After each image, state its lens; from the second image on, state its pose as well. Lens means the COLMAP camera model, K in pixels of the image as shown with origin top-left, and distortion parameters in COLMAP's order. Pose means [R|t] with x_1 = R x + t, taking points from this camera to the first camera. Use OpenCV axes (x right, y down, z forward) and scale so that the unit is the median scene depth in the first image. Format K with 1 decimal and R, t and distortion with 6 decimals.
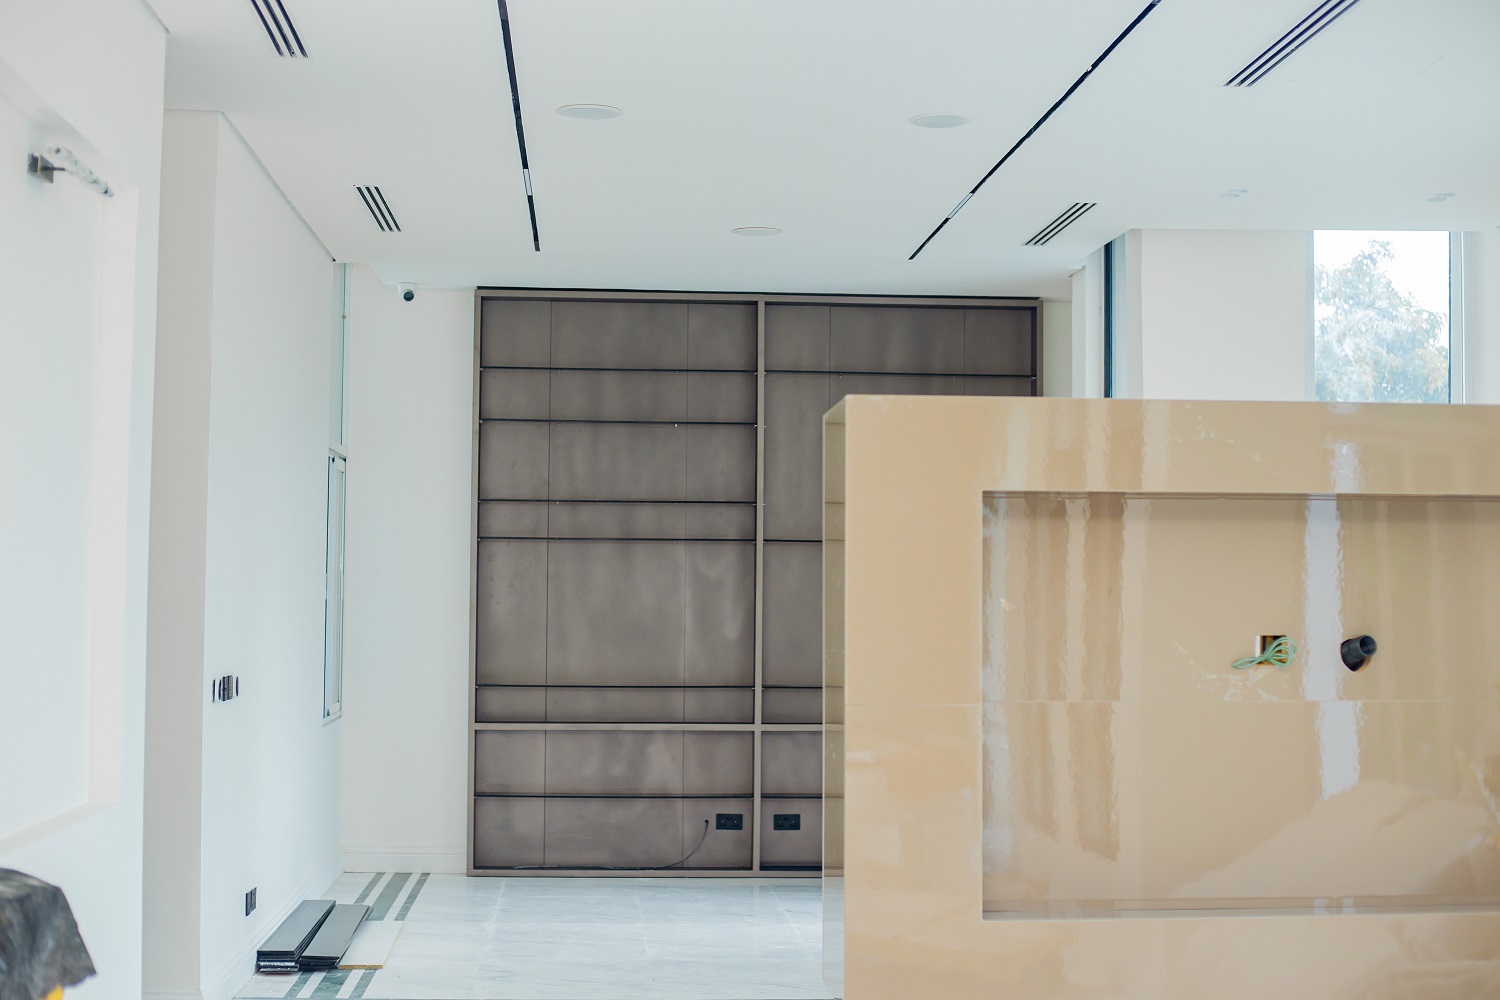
lens RADIAL K [[2211.5, 0, 750.6], [0, 2211.5, 508.6], [0, 0, 1]] dist [-0.107319, 0.000000]
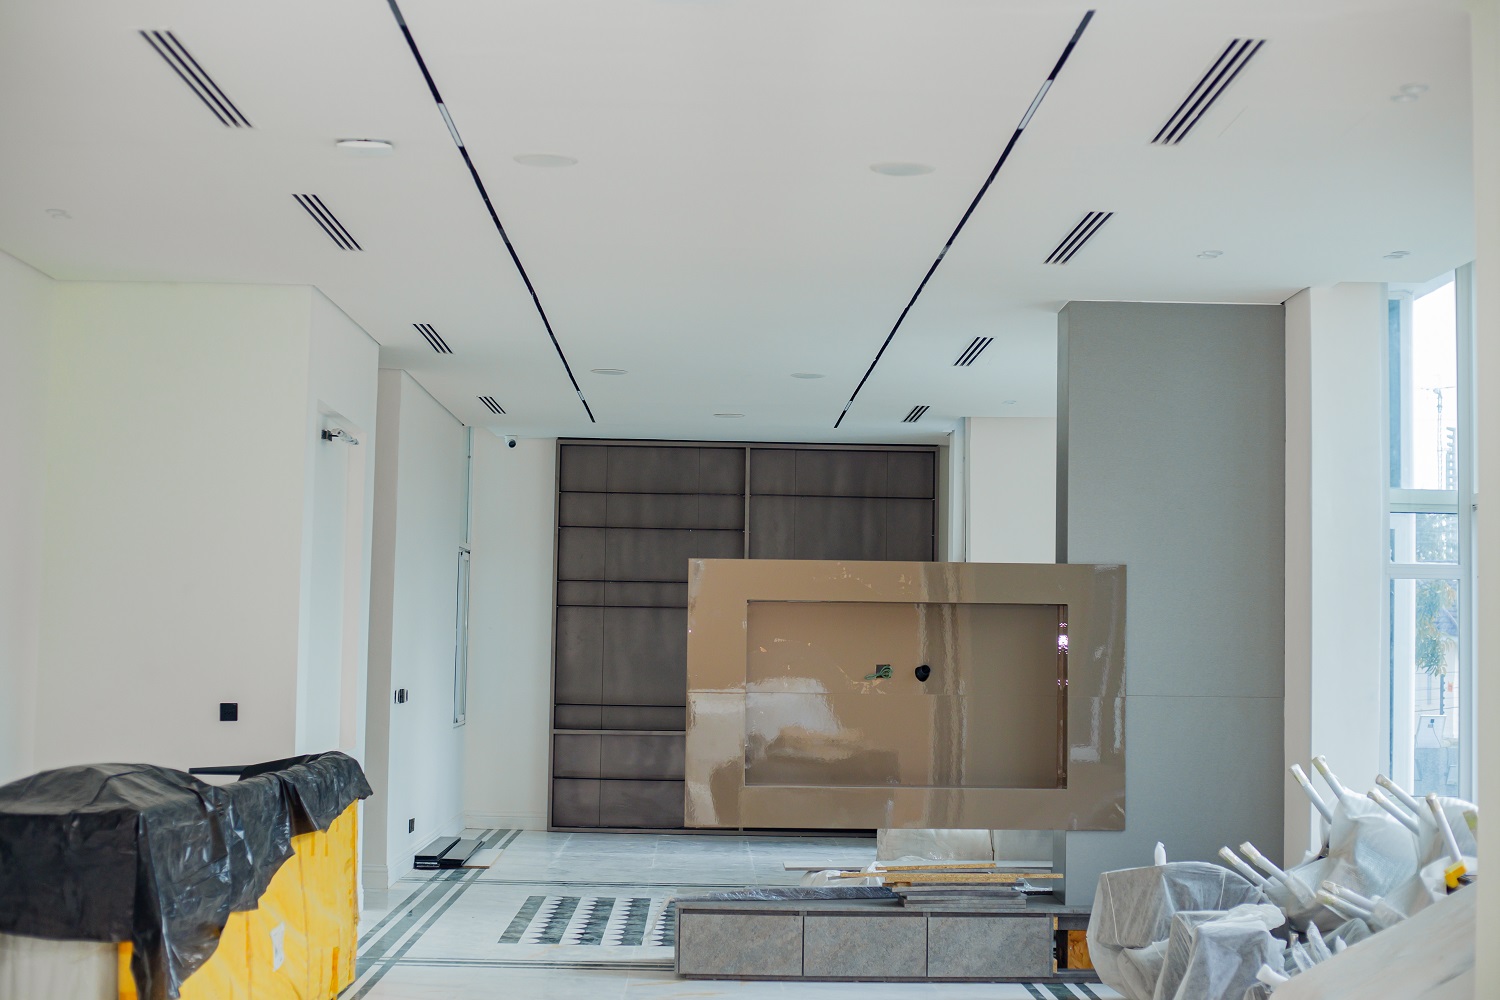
lens RADIAL K [[2211.5, 0, 747.8], [0, 2211.5, 496.1], [0, 0, 1]] dist [-0.107319, 0.000000]
pose [[0.998560, 0.004754, -0.053431, 0.084817], [-0.006263, 0.999585, -0.028105, -0.019309], [0.053275, 0.028399, 0.998176, -0.486862]]
